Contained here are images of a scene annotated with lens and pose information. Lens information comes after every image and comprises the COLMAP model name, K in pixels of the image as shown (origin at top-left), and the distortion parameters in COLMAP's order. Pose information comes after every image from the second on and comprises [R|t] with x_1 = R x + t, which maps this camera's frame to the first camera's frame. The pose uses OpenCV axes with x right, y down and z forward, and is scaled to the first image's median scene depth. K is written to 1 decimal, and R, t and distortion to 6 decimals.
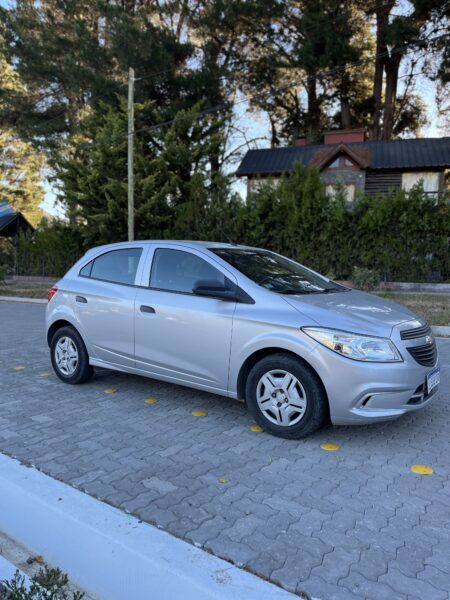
lens RADIAL K [[442.5, 0, 225.0], [0, 442.5, 300.0], [0, 0, 1]] dist [0.052951, -0.054775]
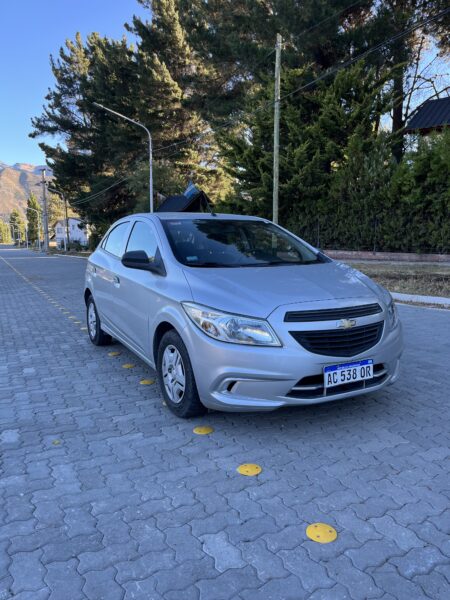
lens RADIAL K [[442.5, 0, 225.0], [0, 442.5, 300.0], [0, 0, 1]] dist [0.052951, -0.054775]
pose [[0.912584, 0.042203, -0.406706, 0.103391], [-0.016734, 0.997681, 0.065979, -0.001167], [0.408547, -0.053405, 0.911173, 0.028240]]
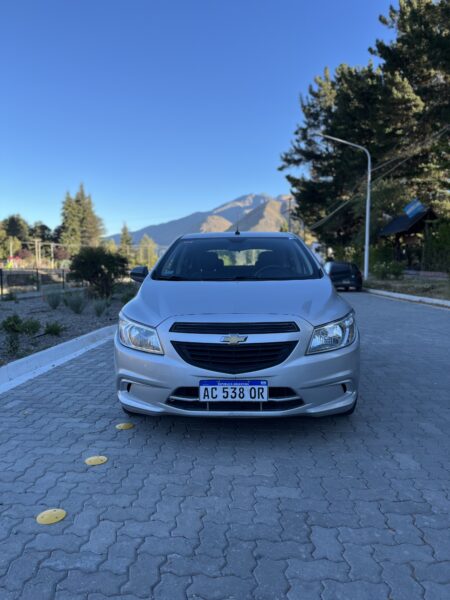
lens RADIAL K [[442.5, 0, 225.0], [0, 442.5, 300.0], [0, 0, 1]] dist [0.052951, -0.054775]
pose [[0.587020, 0.053499, -0.807803, 0.190734], [-0.046974, 0.998384, 0.031985, -0.001140], [0.808209, 0.019170, 0.588584, 0.091461]]
